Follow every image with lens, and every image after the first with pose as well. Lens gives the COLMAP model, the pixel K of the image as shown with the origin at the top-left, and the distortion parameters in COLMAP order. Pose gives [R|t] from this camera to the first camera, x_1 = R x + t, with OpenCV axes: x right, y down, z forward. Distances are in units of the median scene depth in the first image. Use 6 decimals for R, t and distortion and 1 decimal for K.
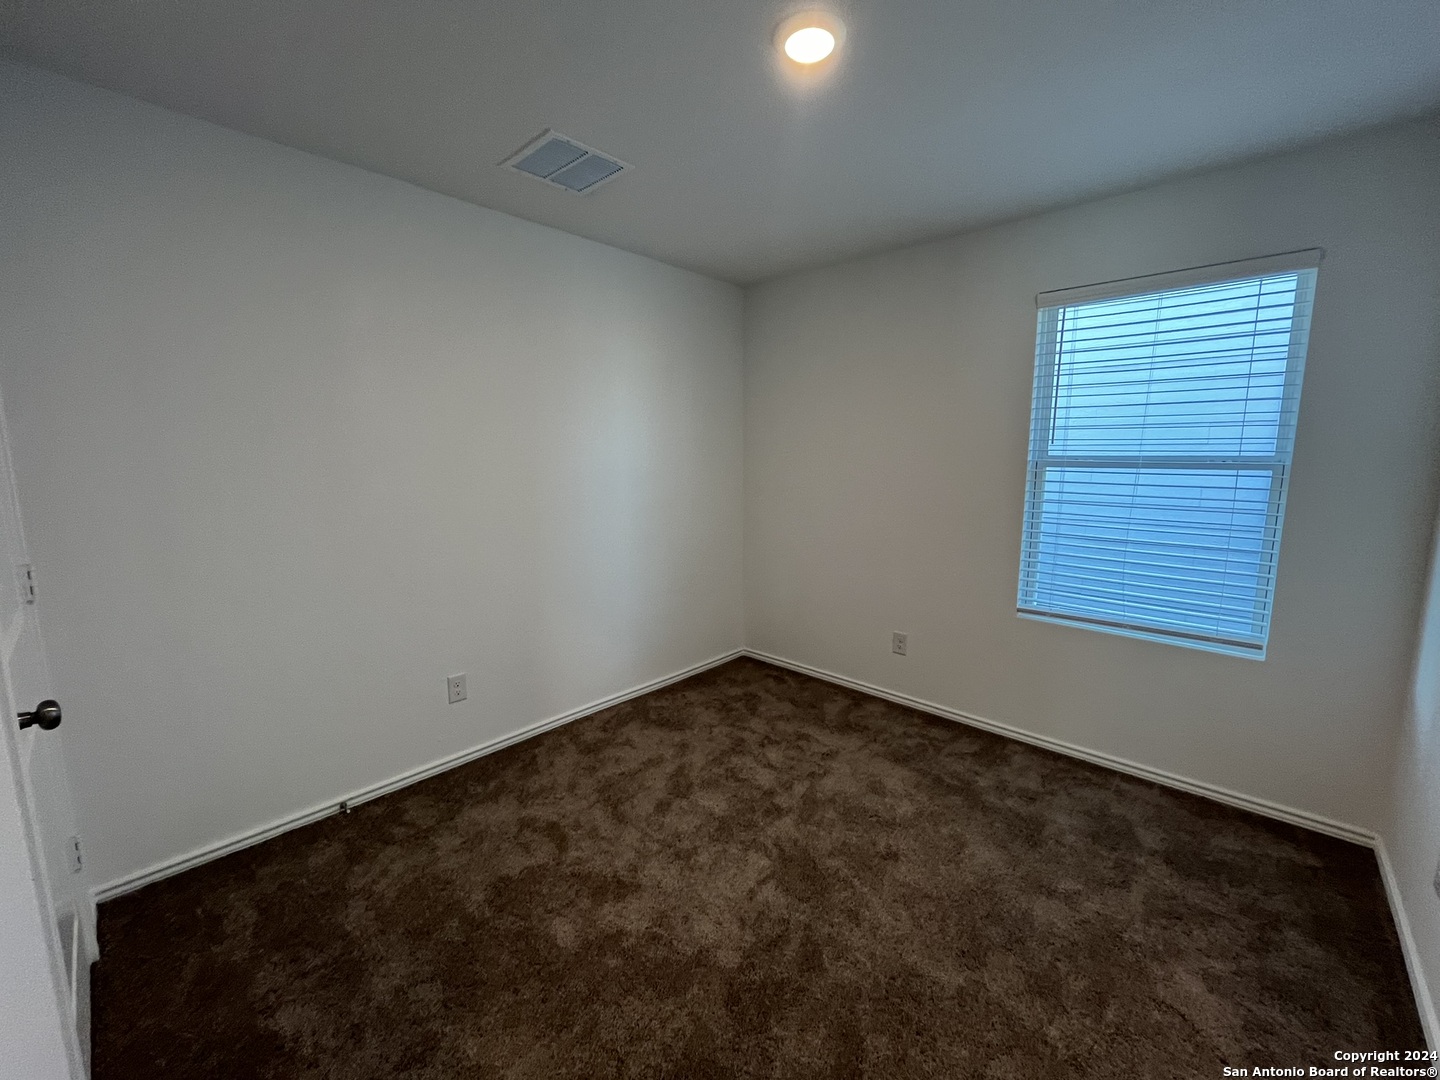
lens RADIAL K [[586.9, 0, 719.0], [0, 586.9, 535.8], [0, 0, 1]] dist [-0.000706, 0.000274]
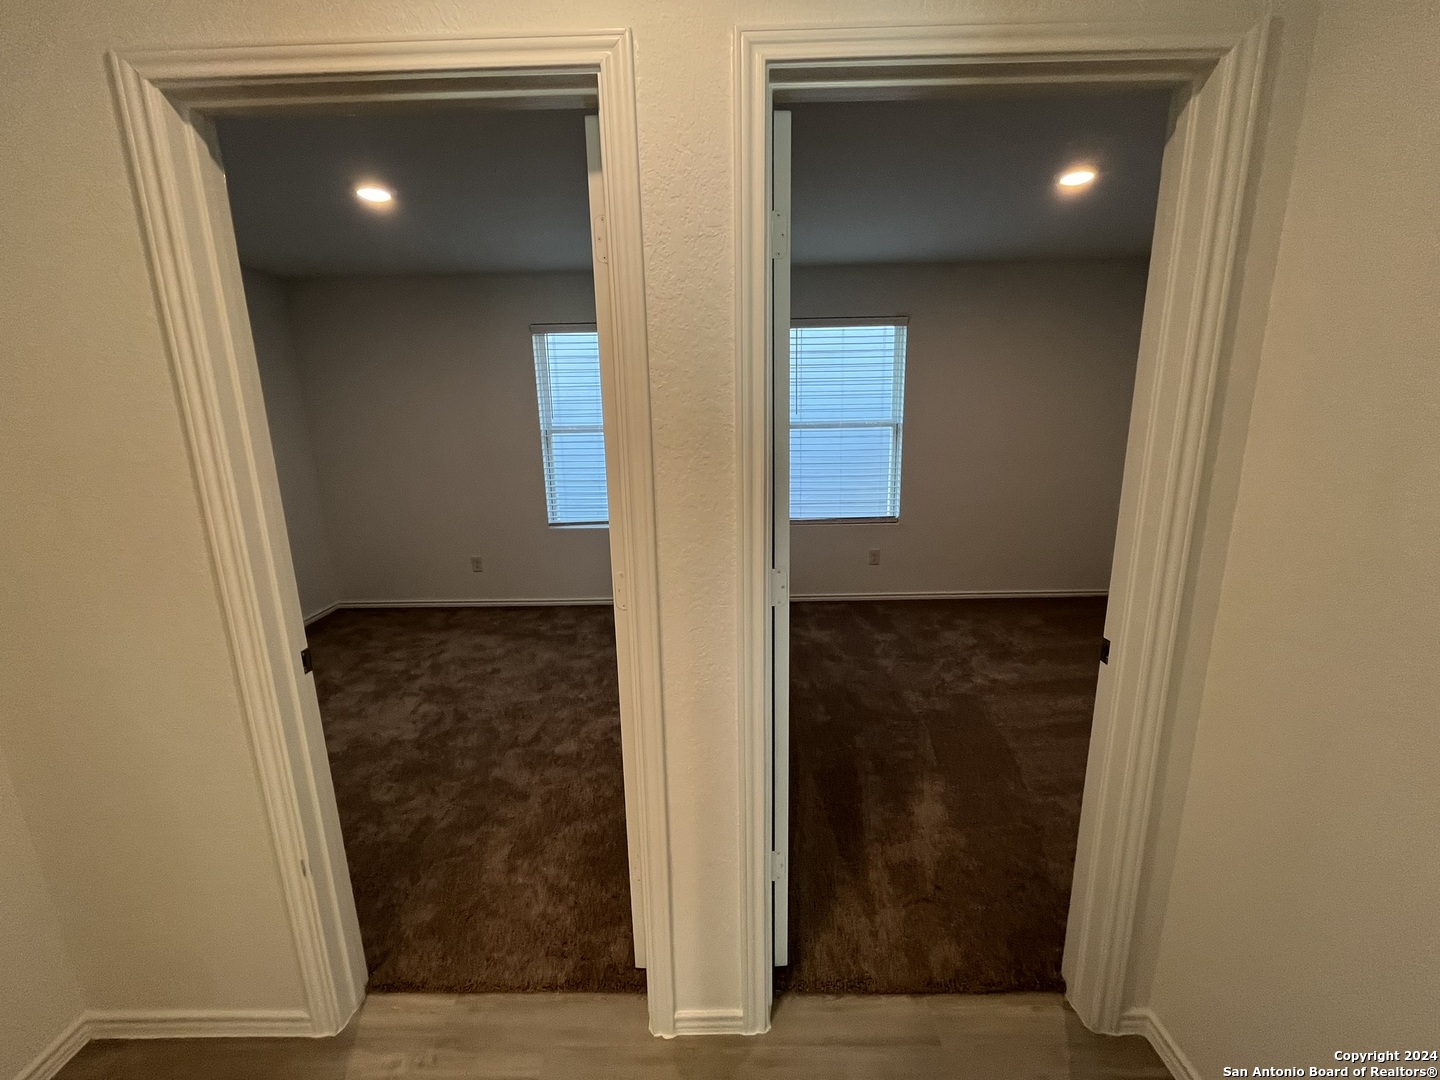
lens RADIAL K [[586.9, 0, 718.8], [0, 586.9, 536.0], [0, 0, 1]] dist [-0.000706, 0.000274]
pose [[0.738363, -0.158397, 0.655538, -0.235135], [0.116100, 0.987369, 0.107808, 0.046047], [-0.664334, -0.003494, 0.747427, -0.580368]]
